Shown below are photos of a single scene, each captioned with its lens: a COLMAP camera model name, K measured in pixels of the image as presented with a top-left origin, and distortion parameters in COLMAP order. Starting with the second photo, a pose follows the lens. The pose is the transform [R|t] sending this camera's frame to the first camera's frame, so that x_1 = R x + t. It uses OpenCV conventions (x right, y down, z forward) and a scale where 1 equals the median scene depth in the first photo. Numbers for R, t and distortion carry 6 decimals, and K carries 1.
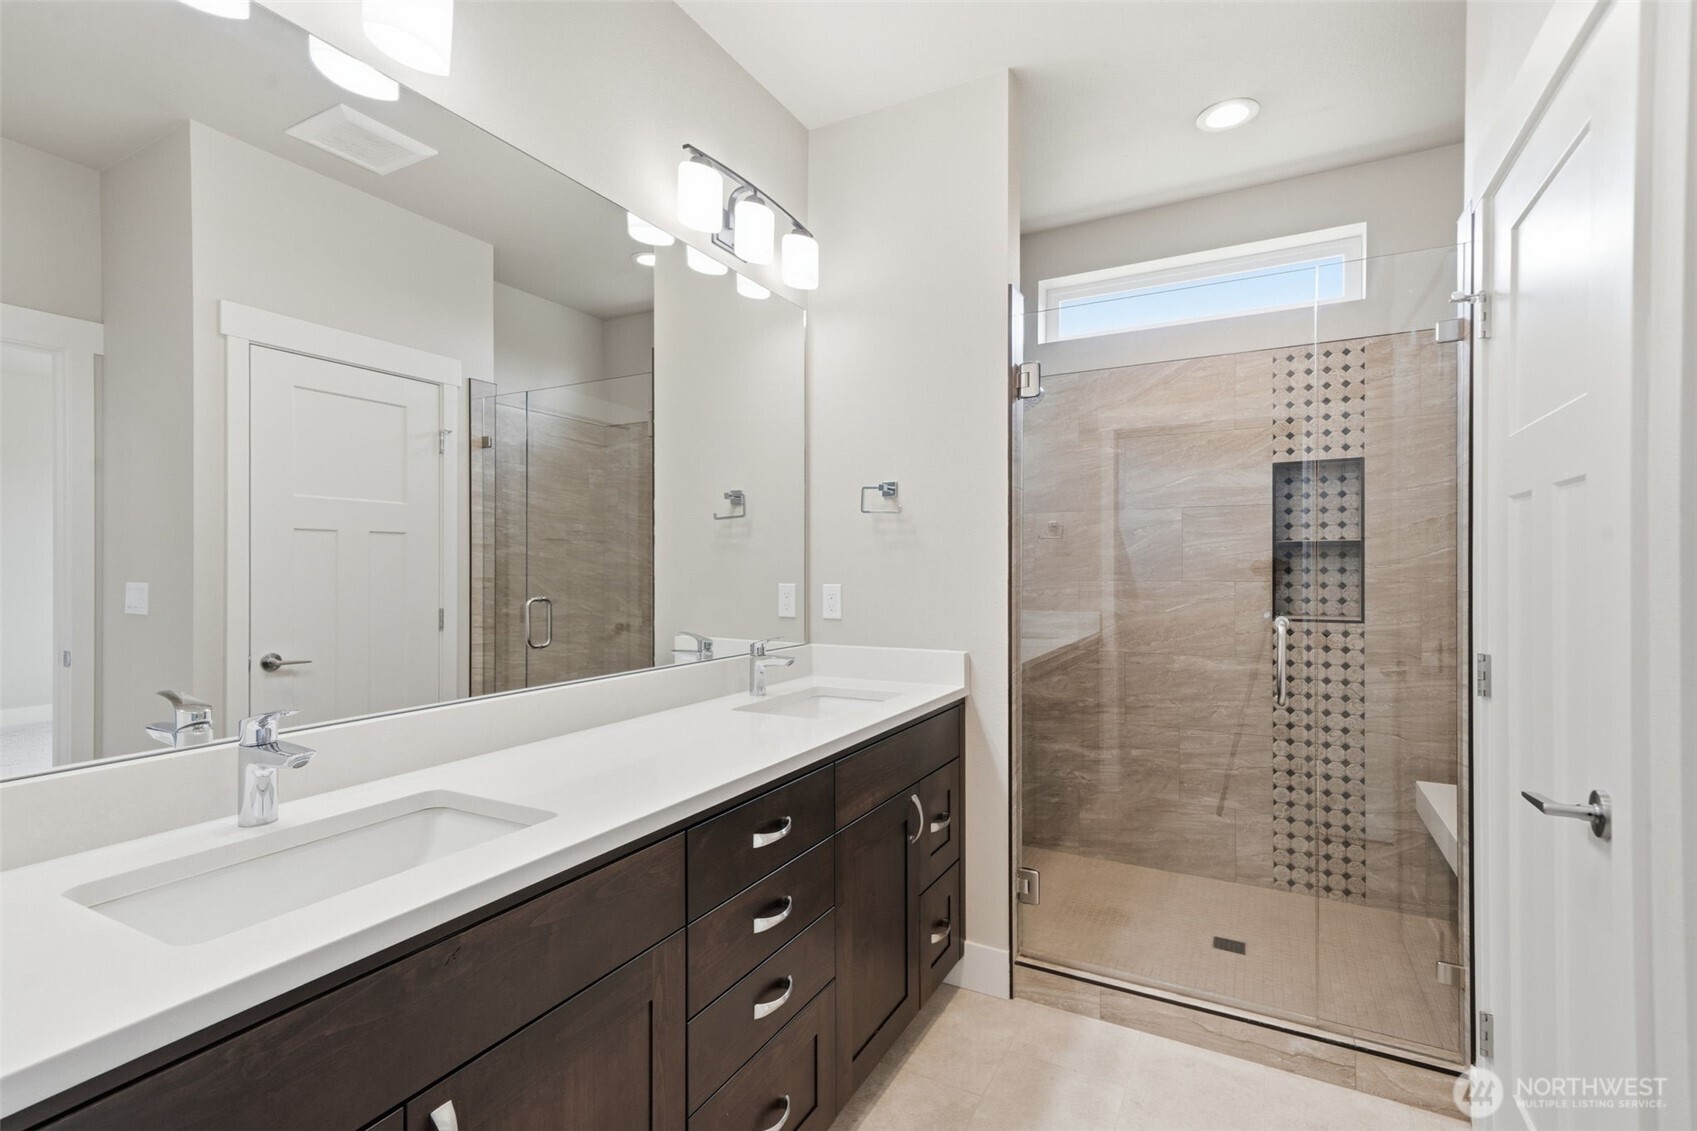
lens RADIAL K [[771.4, 0, 843.5], [0, 771.4, 570.2], [0, 0, 1]] dist [0.009709, 0.001650]
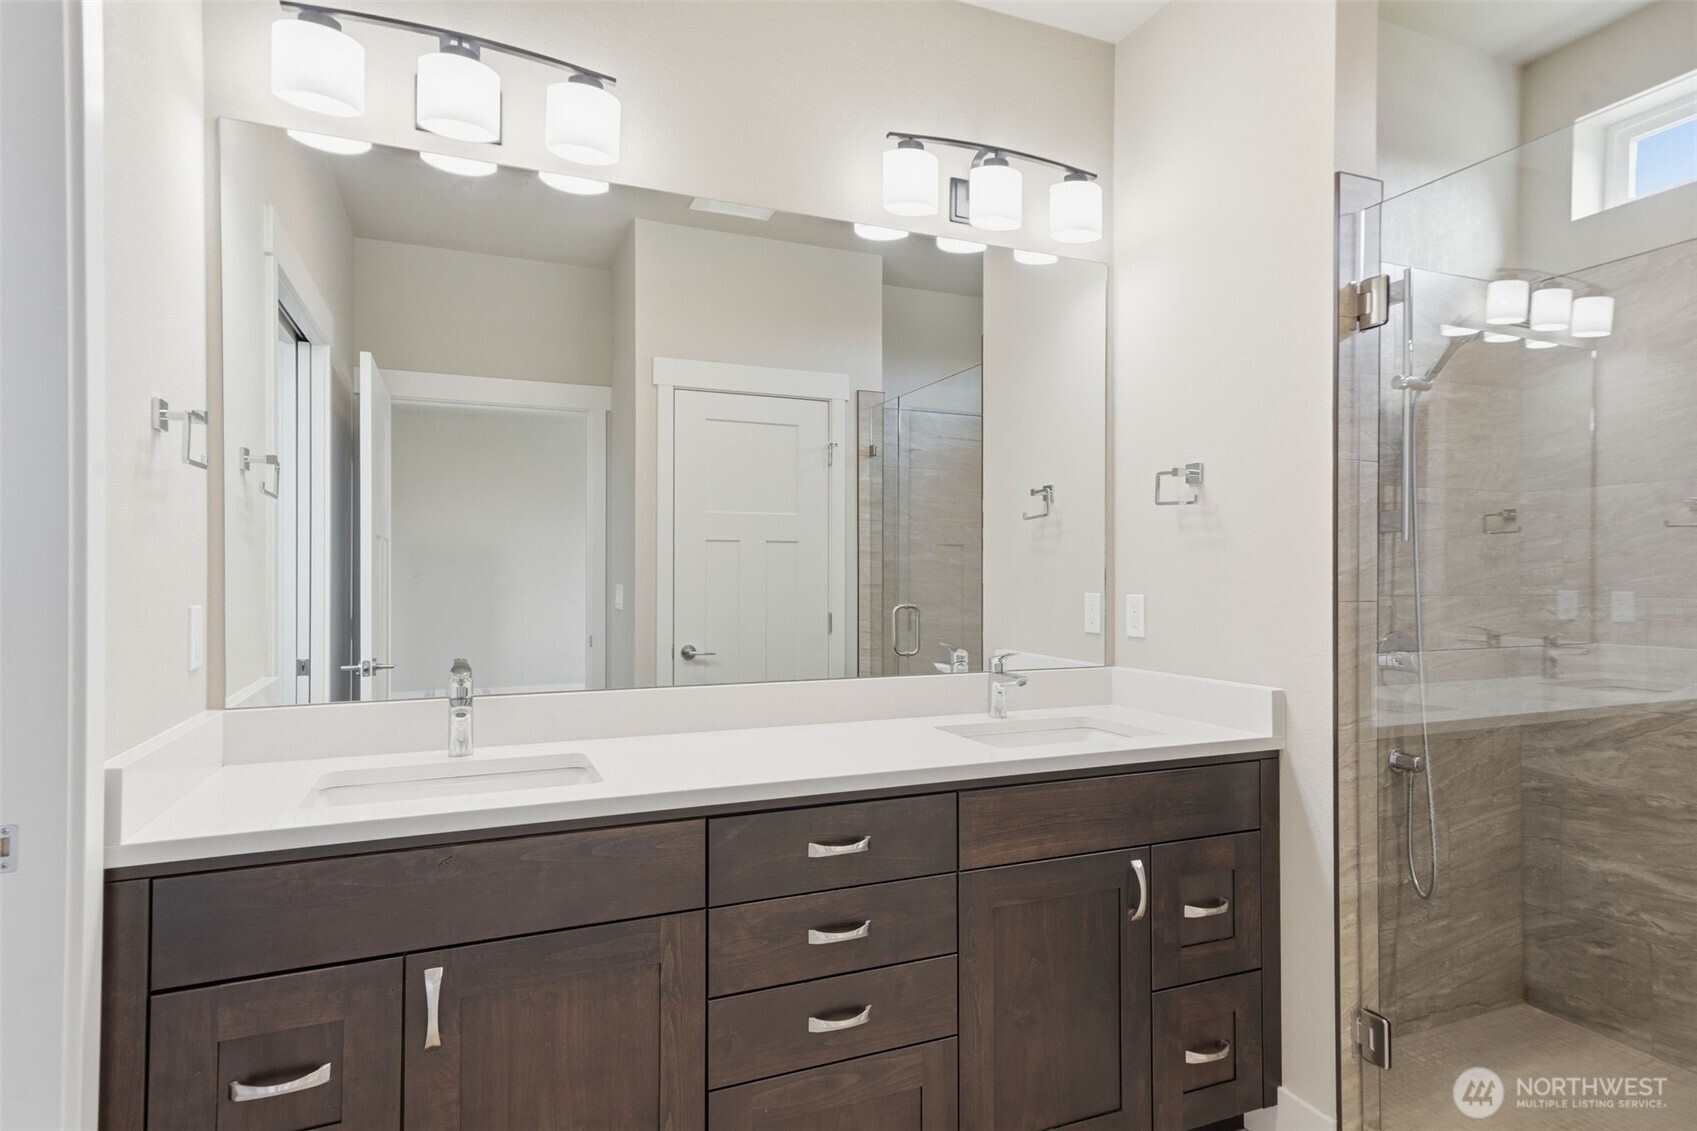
lens RADIAL K [[905.2, 0, 851.9], [0, 905.2, 571.2], [0, 0, 1]] dist [0.014506, 0.006000]
pose [[0.784328, -0.000565, -0.620346, 0.322555], [-0.004545, 0.999968, -0.006657, 0.001300], [0.620330, 0.008041, 0.784300, 0.062115]]
